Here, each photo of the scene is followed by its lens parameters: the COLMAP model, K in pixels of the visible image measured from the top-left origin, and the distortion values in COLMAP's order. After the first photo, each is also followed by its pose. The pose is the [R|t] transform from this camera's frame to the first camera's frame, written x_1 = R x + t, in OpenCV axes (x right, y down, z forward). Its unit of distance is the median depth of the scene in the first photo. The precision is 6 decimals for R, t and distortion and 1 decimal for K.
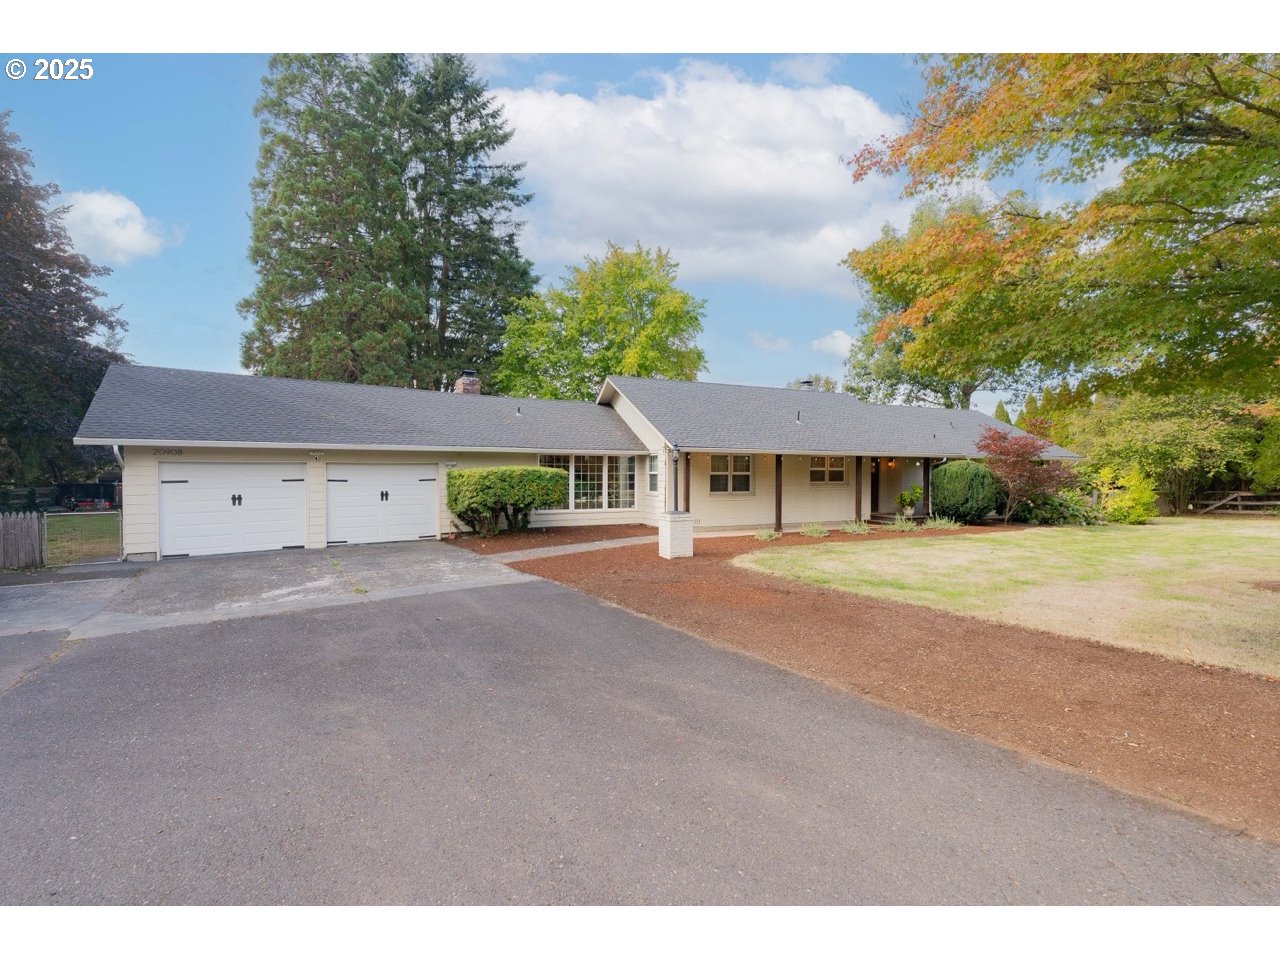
lens RADIAL K [[577.8, 0, 639.3], [0, 577.8, 481.2], [0, 0, 1]] dist [-0.001307, 0.001582]
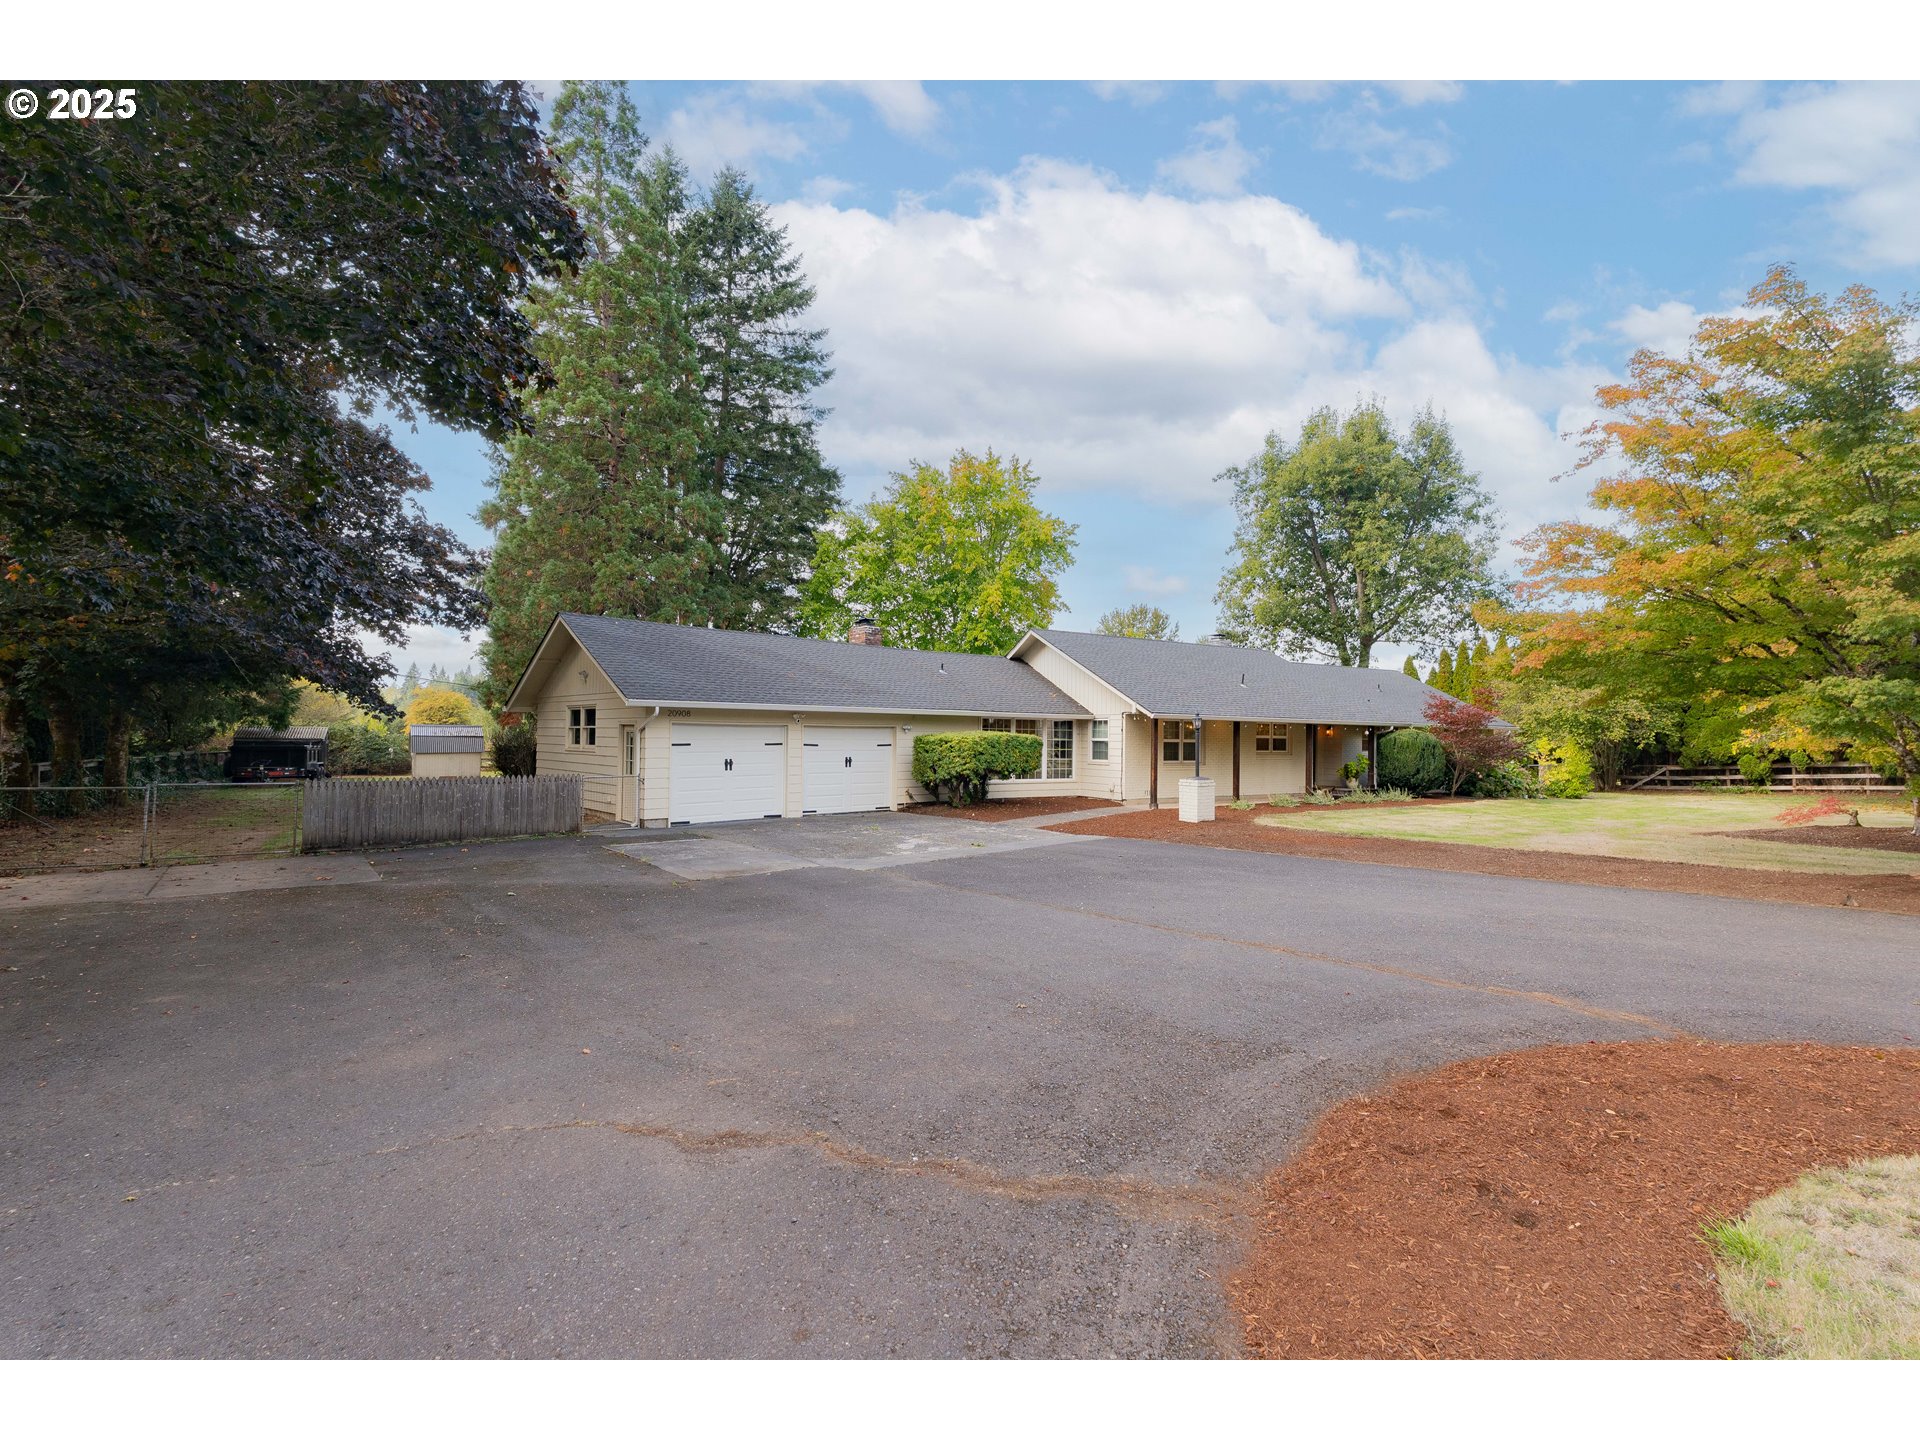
lens RADIAL K [[866.6, 0, 961.4], [0, 866.6, 721.9], [0, 0, 1]] dist [-0.001307, 0.001582]
pose [[0.991920, 0.012082, 0.126289, -0.265200], [-0.008040, 0.999440, -0.032468, 0.002985], [-0.126610, 0.031190, 0.991462, -0.238909]]
